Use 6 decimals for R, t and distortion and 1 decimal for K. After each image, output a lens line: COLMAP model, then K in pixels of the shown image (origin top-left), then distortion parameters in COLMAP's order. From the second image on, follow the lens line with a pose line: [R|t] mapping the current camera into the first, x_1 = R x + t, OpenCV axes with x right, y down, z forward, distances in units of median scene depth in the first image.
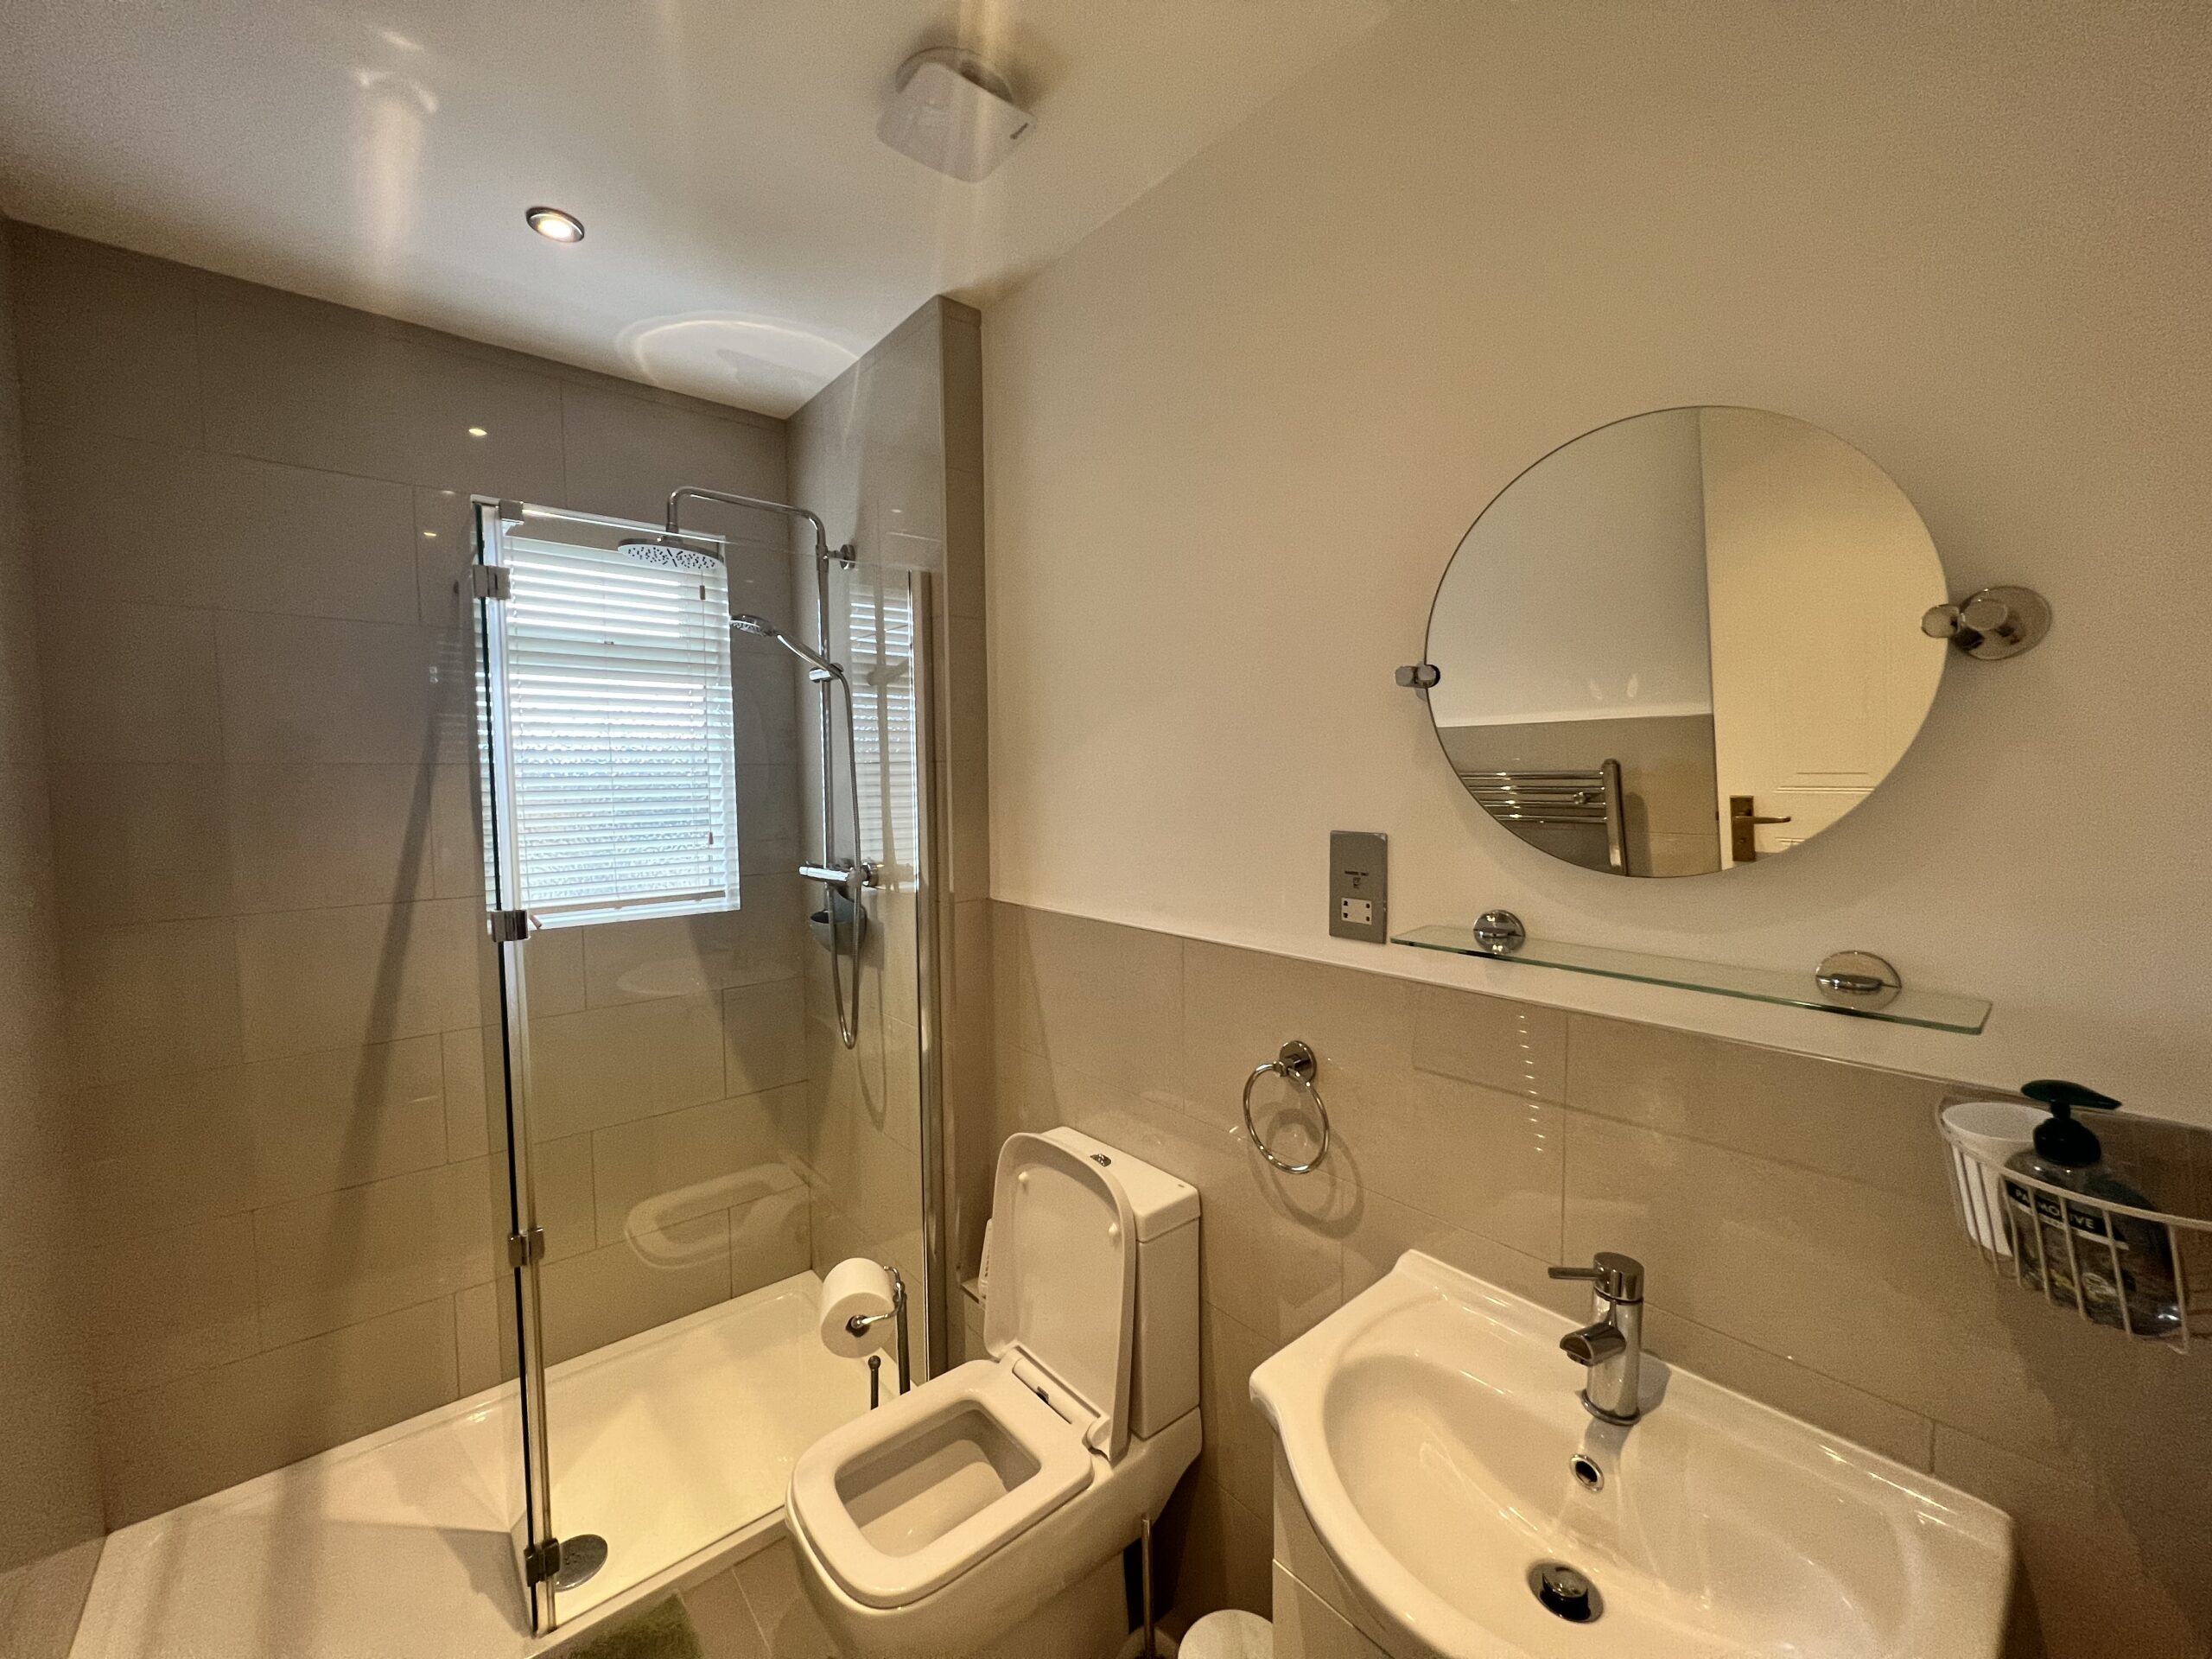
lens RADIAL K [[881.4, 0, 1096.9], [0, 881.4, 824.9], [0, 0, 1]] dist [-0.001044, 0.000270]
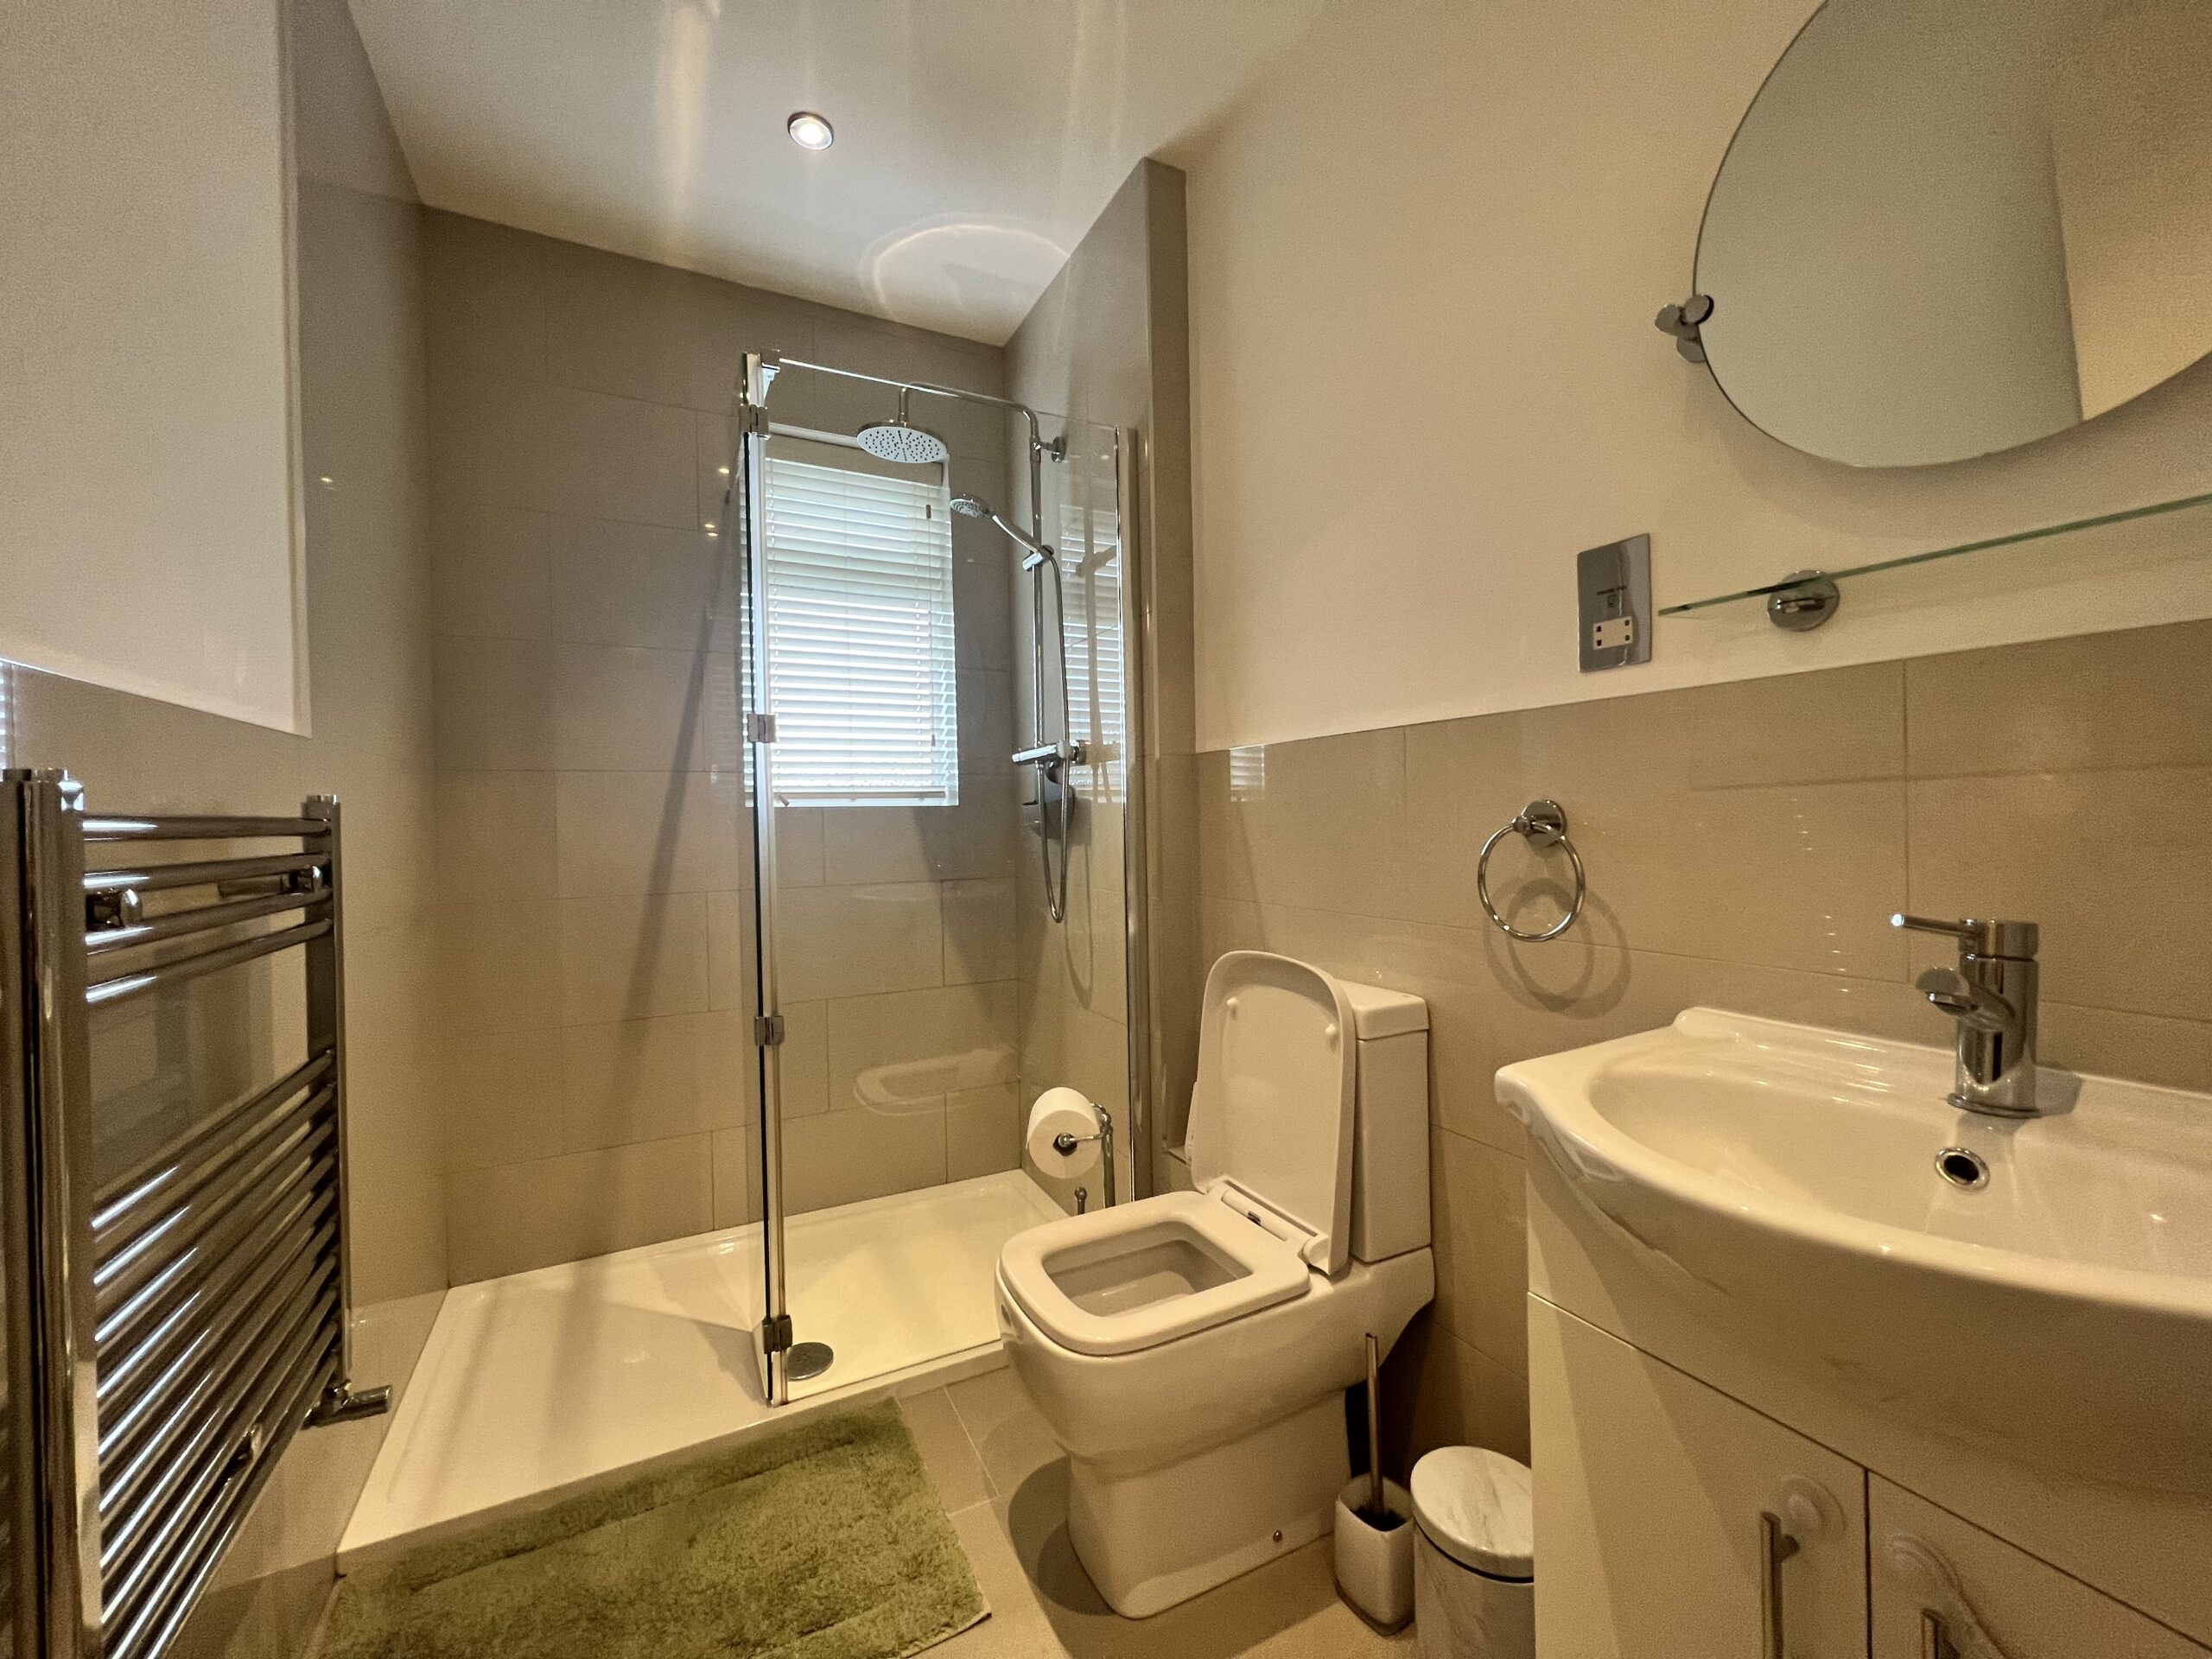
lens RADIAL K [[881.4, 0, 1096.9], [0, 881.4, 827.2], [0, 0, 1]] dist [-0.001044, 0.000270]
pose [[0.973196, -0.008621, -0.229816, -0.004418], [-0.002223, 0.998898, -0.046885, 0.234064], [0.229967, 0.046139, 0.972104, 0.024290]]
